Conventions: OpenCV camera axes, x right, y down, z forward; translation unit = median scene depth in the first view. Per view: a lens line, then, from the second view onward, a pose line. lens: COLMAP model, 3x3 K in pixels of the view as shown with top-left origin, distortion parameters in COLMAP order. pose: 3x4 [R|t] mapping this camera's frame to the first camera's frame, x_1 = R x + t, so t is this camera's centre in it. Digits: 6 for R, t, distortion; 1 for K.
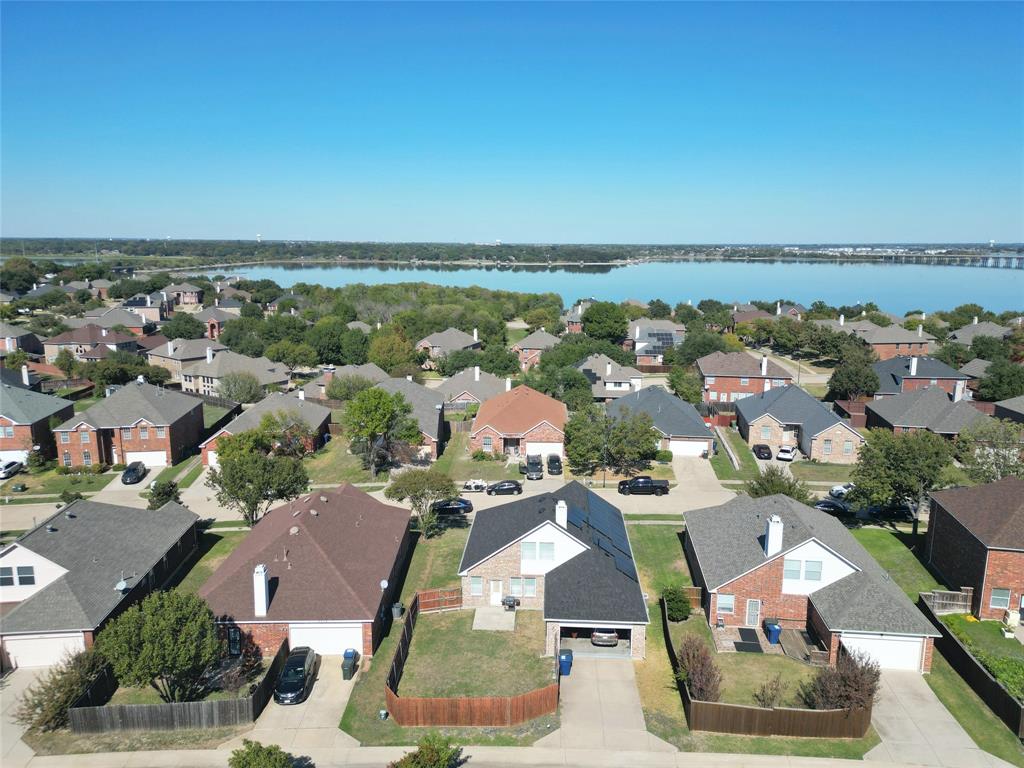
lens RADIAL K [[714.4, 0, 513.1], [0, 714.4, 378.2], [0, 0, 1]] dist [0.081017, -0.084521]
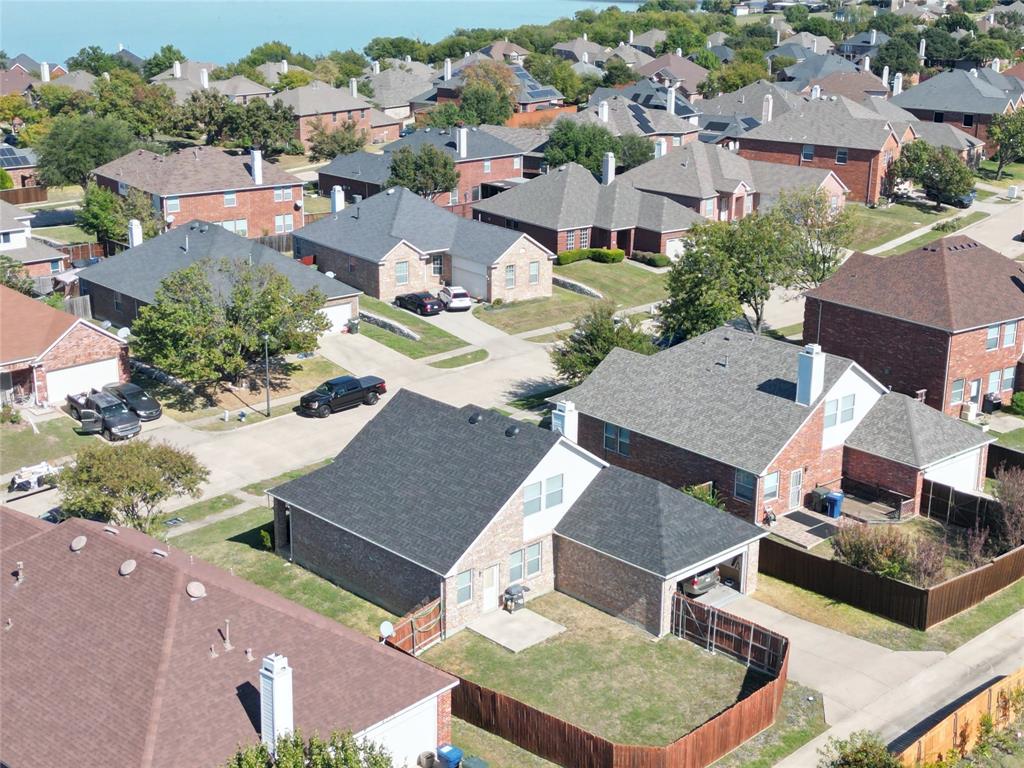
lens RADIAL K [[1419.7, 0, 512.0], [0, 1419.7, 384.0], [0, 0, 1]] dist [0.178502, -0.539512]
pose [[0.683822, -0.213659, 0.697665, -0.750762], [0.127498, 0.976445, 0.174067, -0.049186], [-0.718423, -0.030079, 0.694956, 0.219124]]
